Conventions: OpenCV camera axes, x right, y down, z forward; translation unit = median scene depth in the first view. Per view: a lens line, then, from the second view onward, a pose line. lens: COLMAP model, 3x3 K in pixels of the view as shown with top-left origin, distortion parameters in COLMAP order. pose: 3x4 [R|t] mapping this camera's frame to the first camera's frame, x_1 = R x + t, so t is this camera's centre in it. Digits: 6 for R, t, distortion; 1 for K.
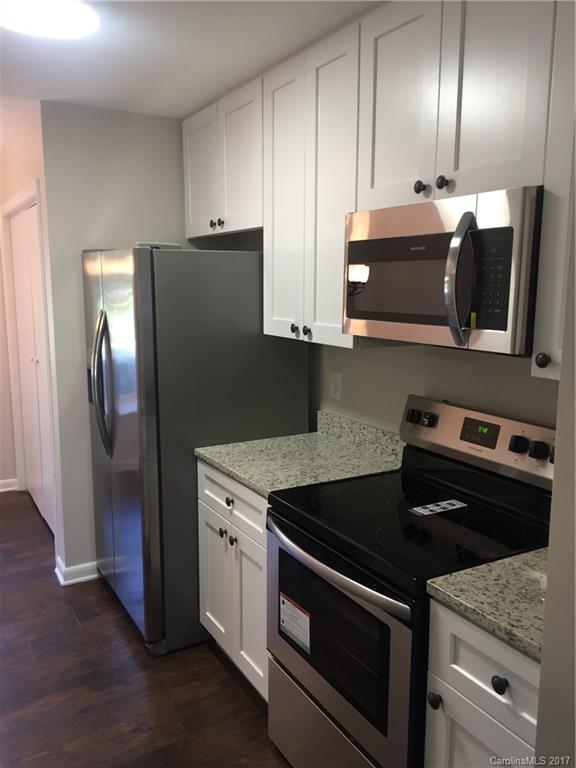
lens RADIAL K [[657.2, 0, 295.0], [0, 657.2, 384.3], [0, 0, 1]] dist [0.087955, -0.119719]
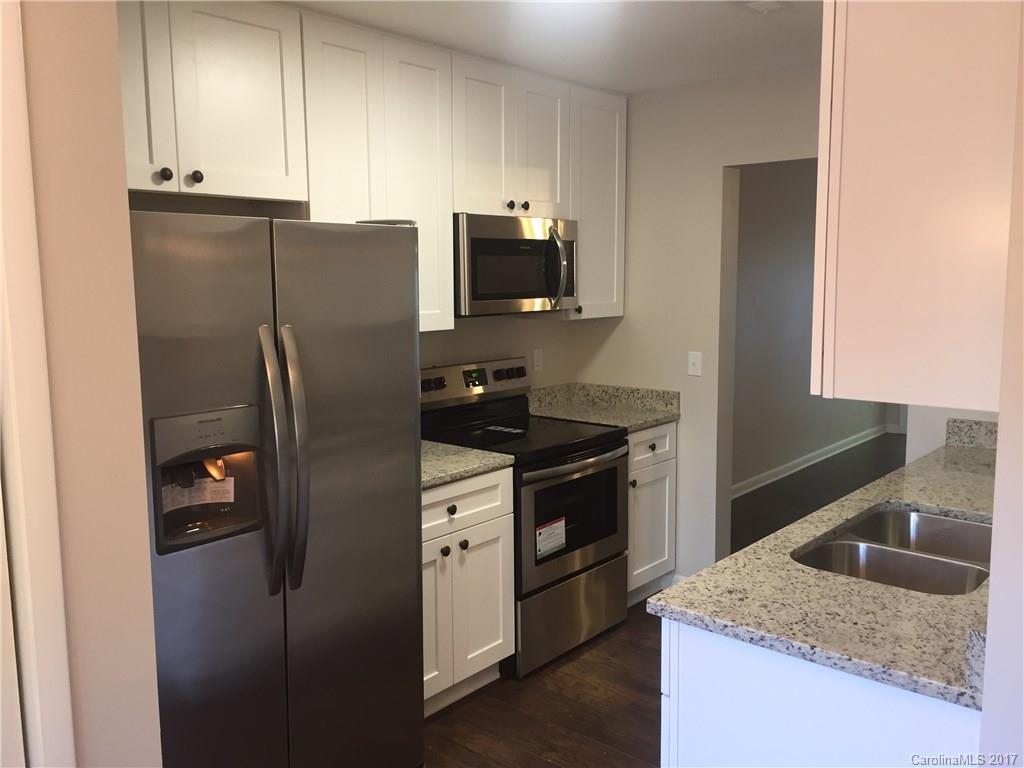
lens RADIAL K [[876.3, 0, 512.5], [0, 876.3, 380.4], [0, 0, 1]] dist [0.087955, -0.119719]
pose [[-0.323780, -0.113473, 0.939303, -1.103543], [0.157893, 0.972379, 0.171895, -0.168937], [-0.932864, 0.203966, -0.296921, 1.096409]]
